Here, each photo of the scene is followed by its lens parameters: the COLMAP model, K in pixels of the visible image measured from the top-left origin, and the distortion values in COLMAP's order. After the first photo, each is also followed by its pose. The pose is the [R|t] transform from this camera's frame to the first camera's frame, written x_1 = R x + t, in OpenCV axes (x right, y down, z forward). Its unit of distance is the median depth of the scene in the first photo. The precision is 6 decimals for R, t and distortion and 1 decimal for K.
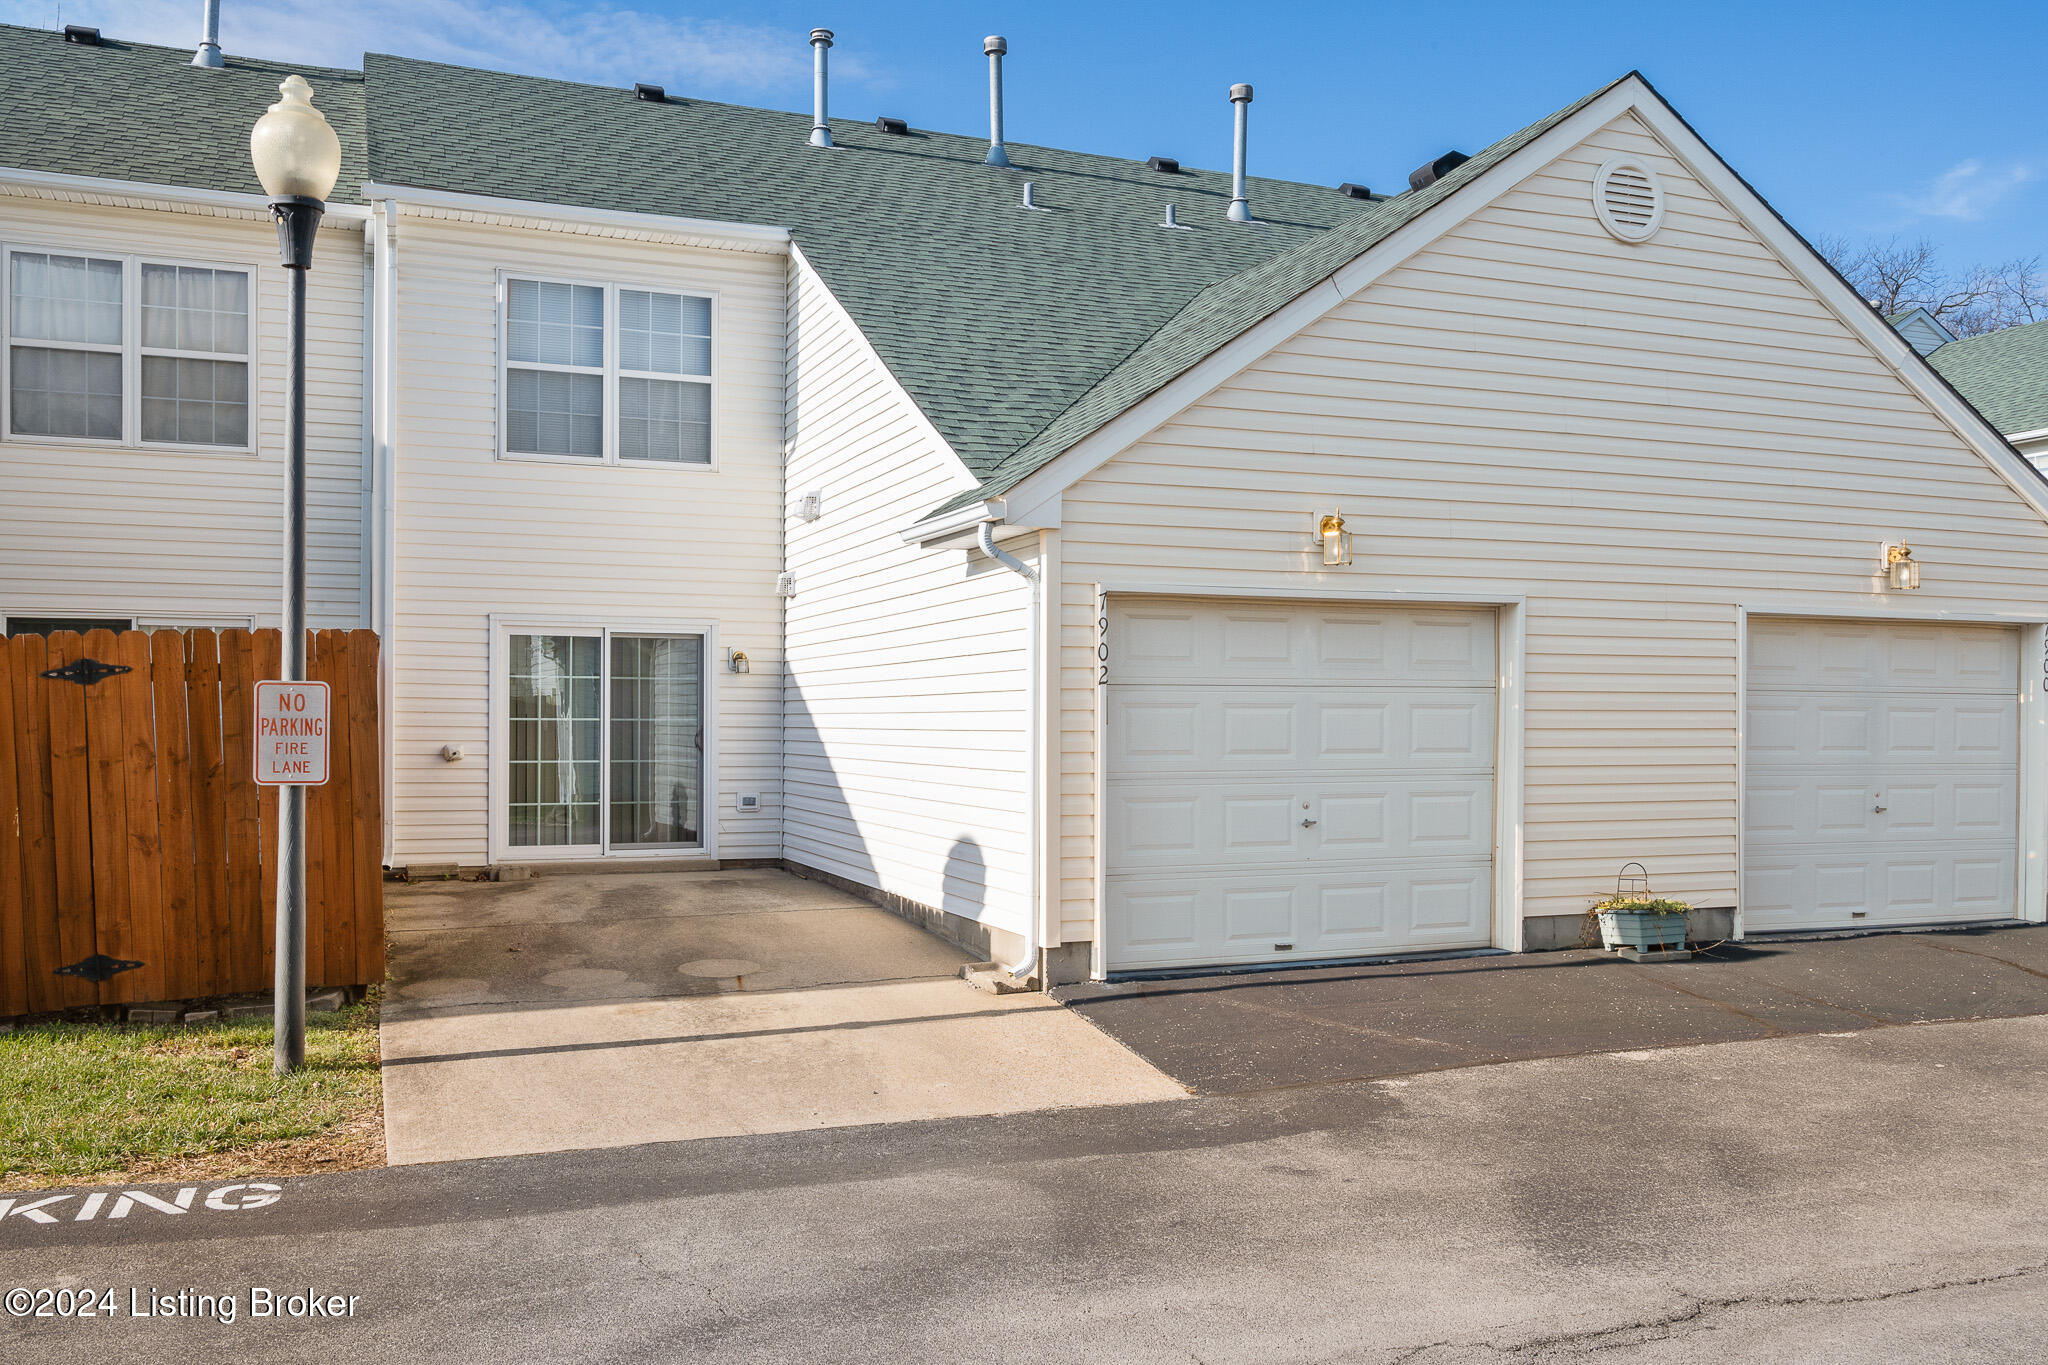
lens RADIAL K [[1714.5, 0, 1025.4], [0, 1714.5, 710.8], [0, 0, 1]] dist [-0.001590, 0.003557]
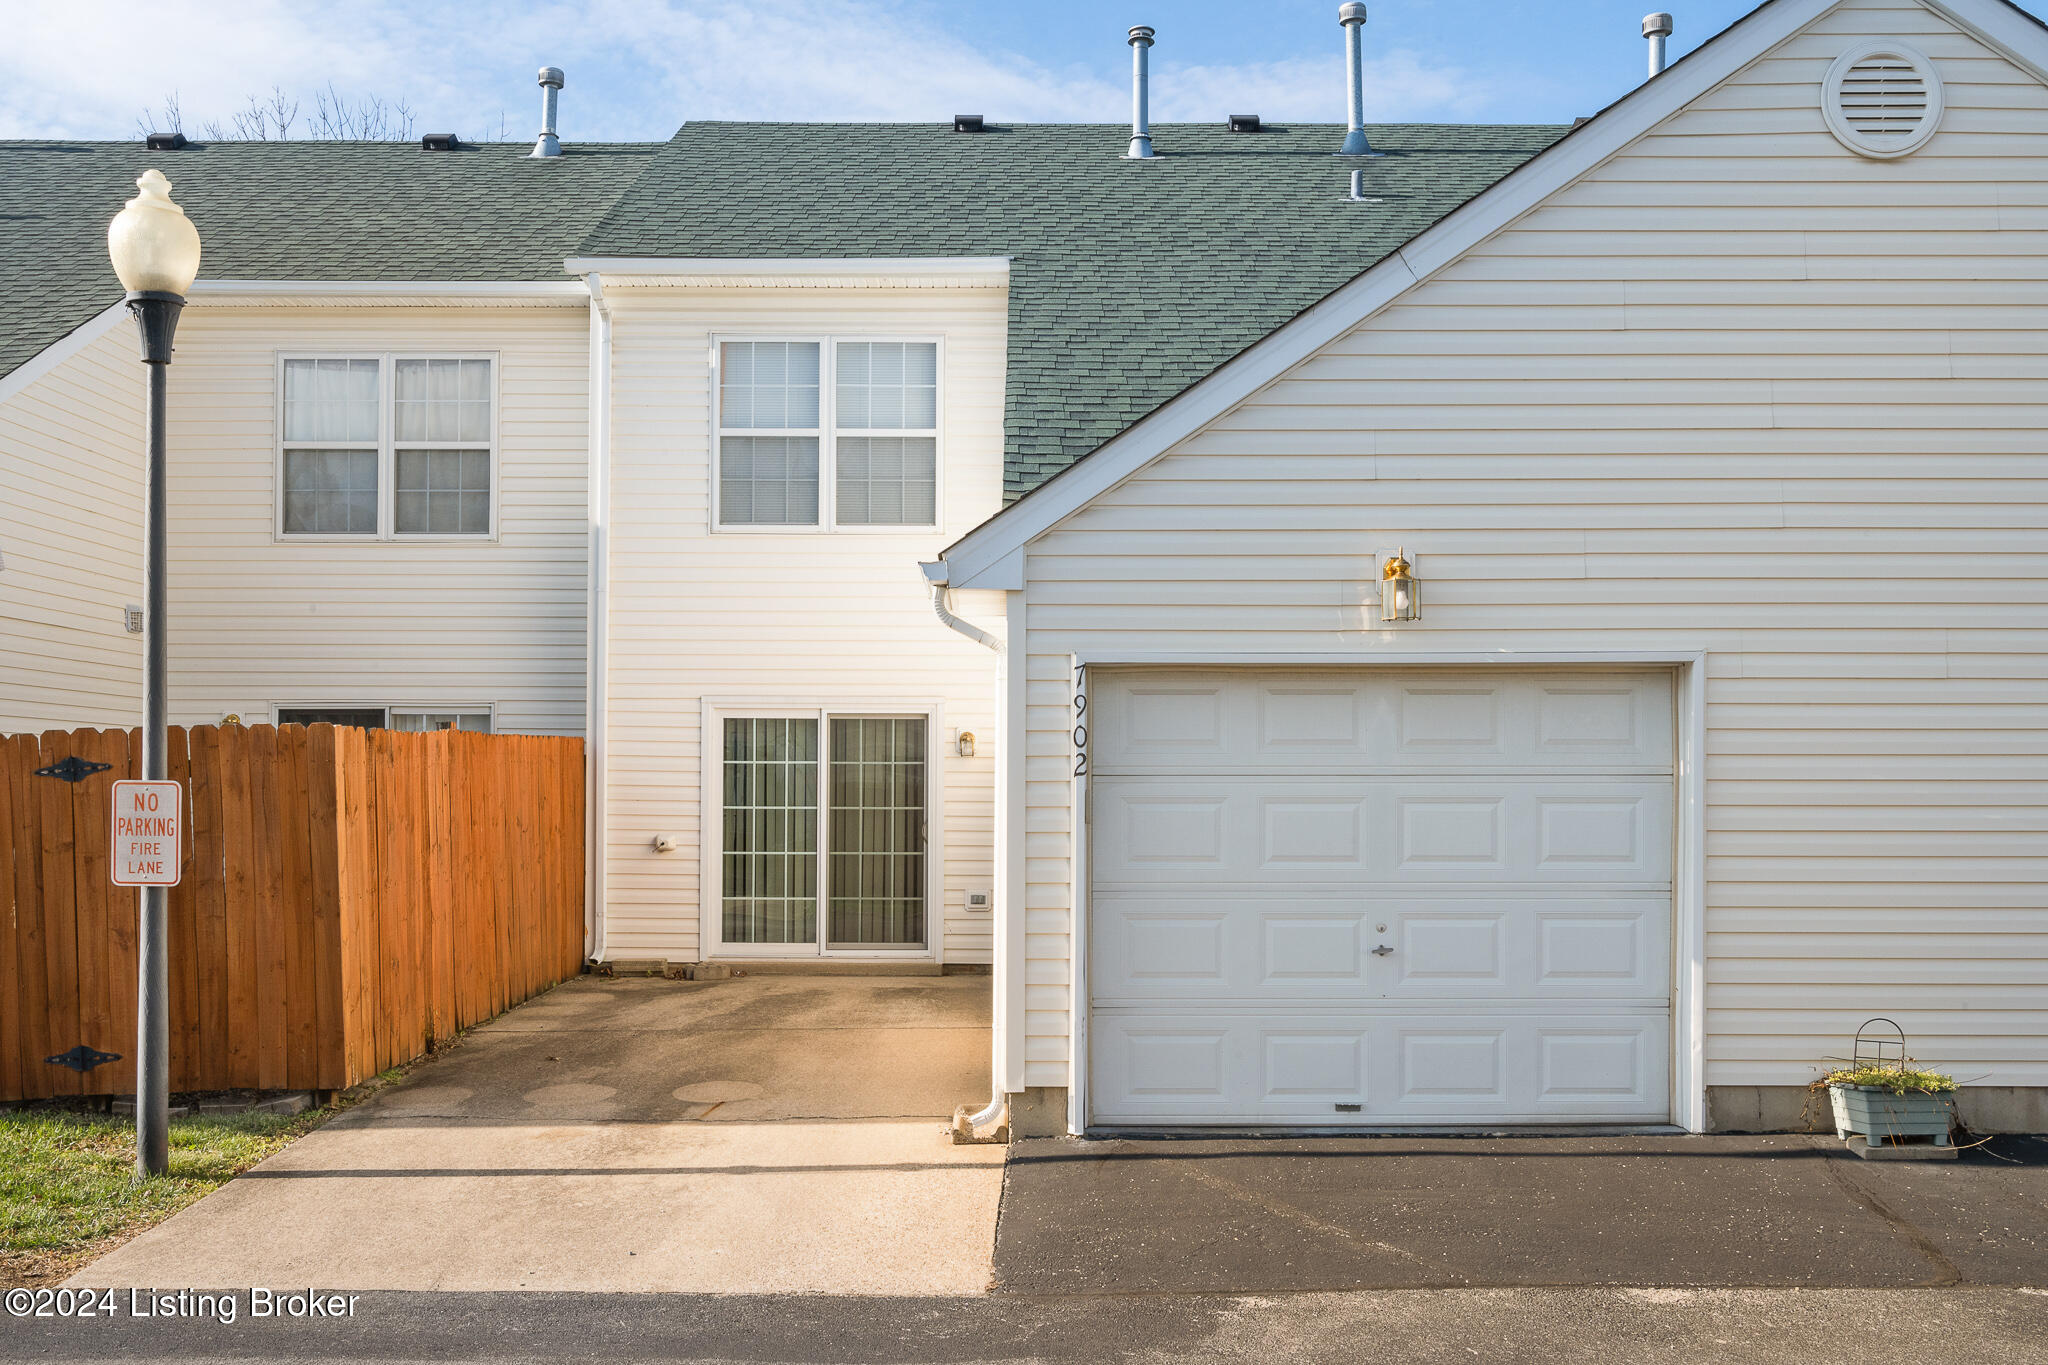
lens RADIAL K [[1890.5, 0, 1018.1], [0, 1890.5, 755.0], [0, 0, 1]] dist [0.000460, 0.000992]
pose [[0.926320, -0.007607, -0.376660, 0.315487], [0.001970, 0.999880, -0.015351, -0.010056], [0.376731, 0.013478, 0.926224, 0.127592]]
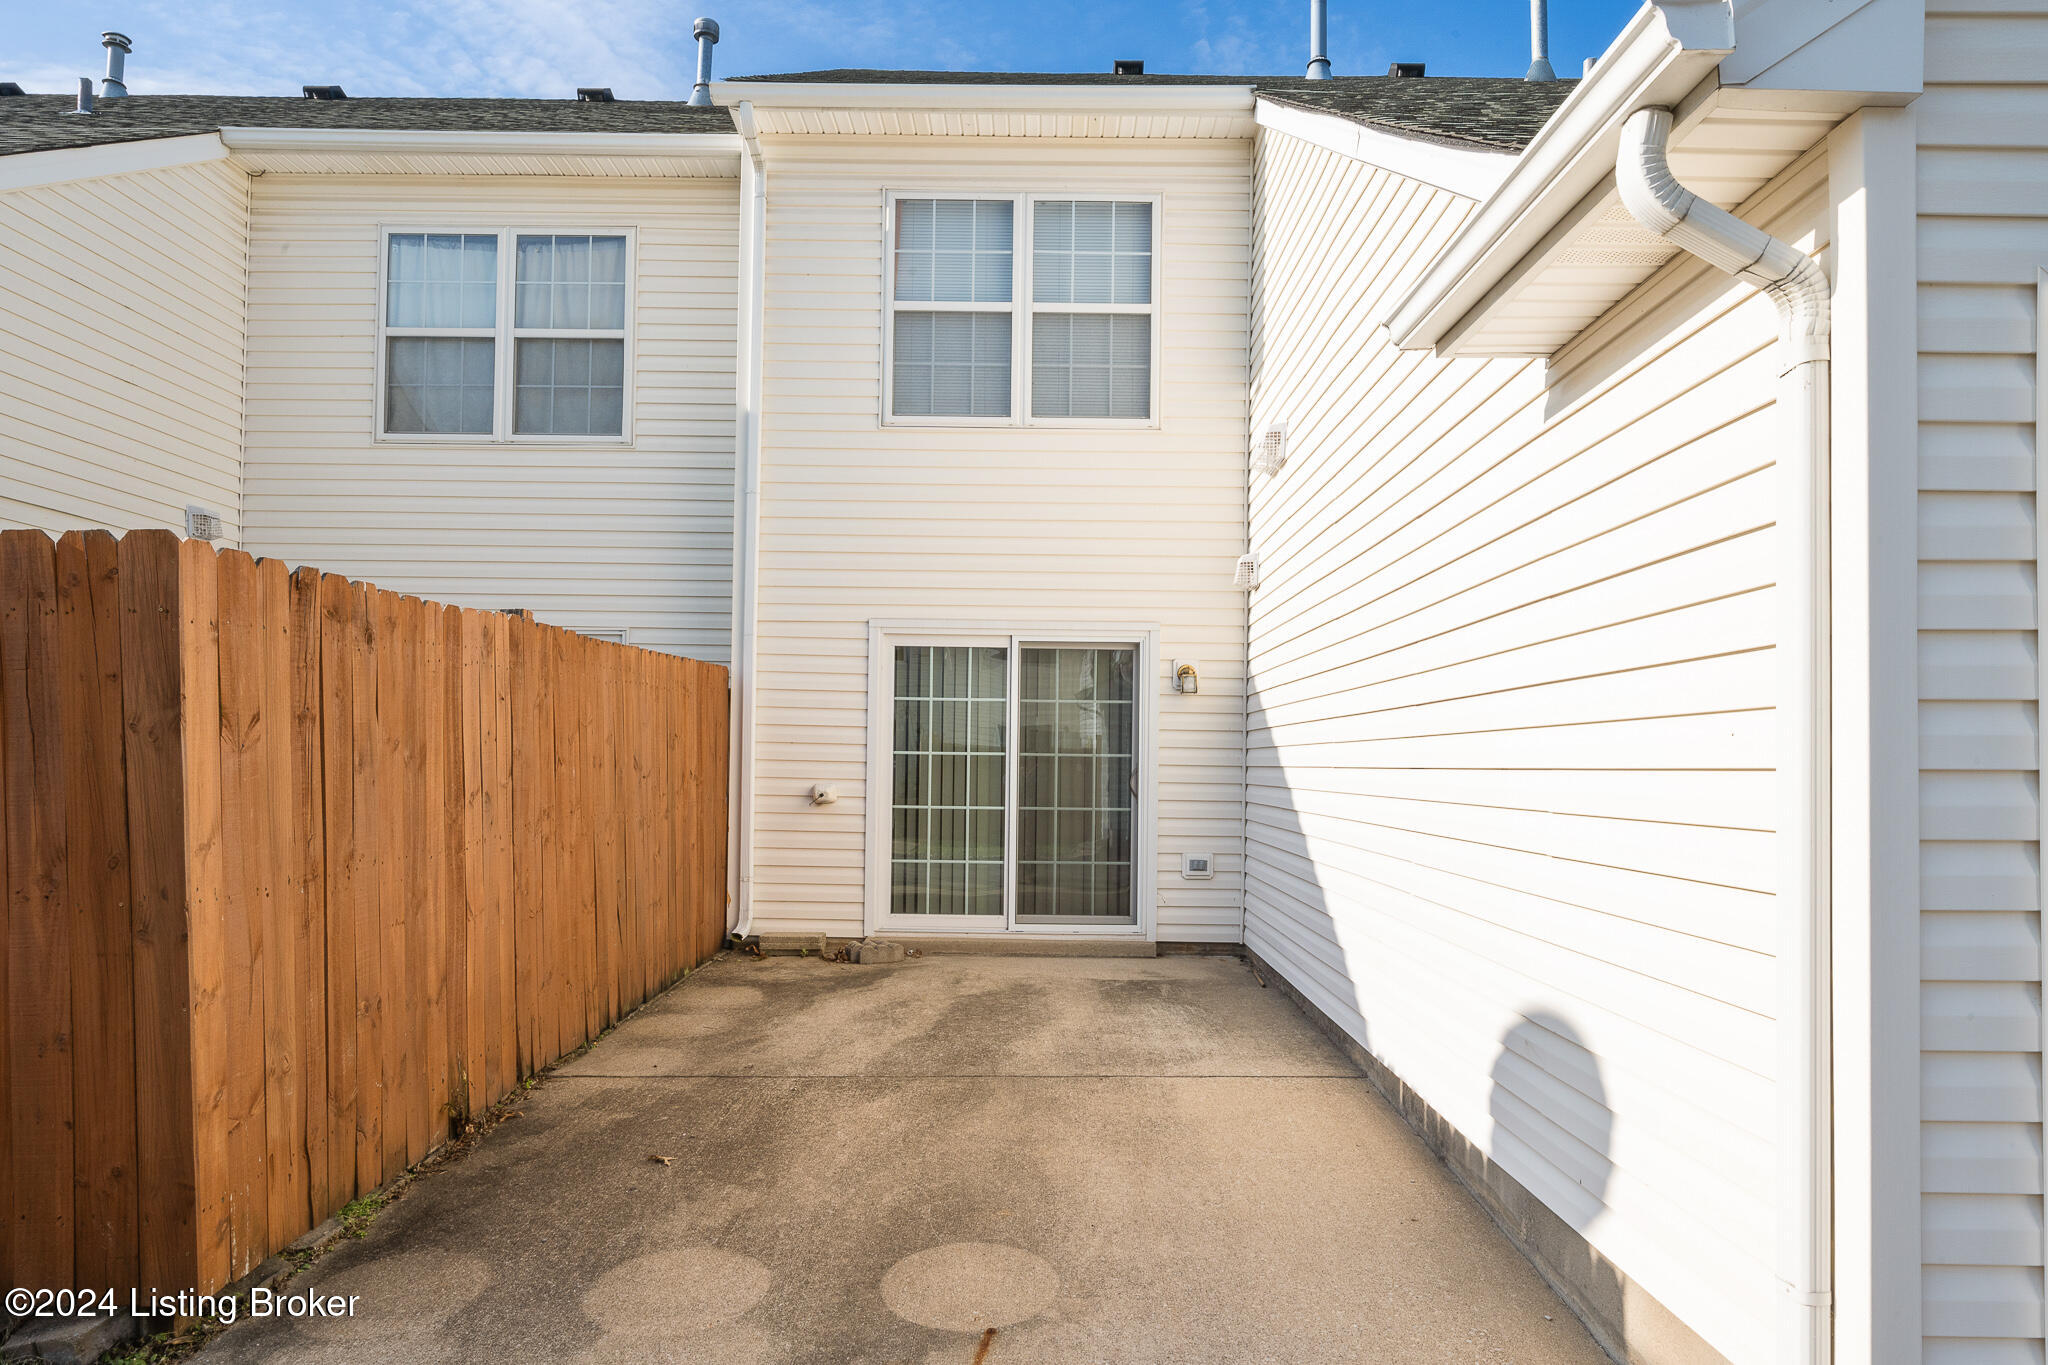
lens RADIAL K [[1243.1, 0, 1026.9], [0, 1243.1, 735.1], [0, 0, 1]] dist [-0.001747, -0.002032]
pose [[0.927167, -0.000272, -0.374647, -0.037968], [-0.007309, 0.999796, -0.018814, 0.009518], [0.374576, 0.020182, 0.926976, 0.642687]]
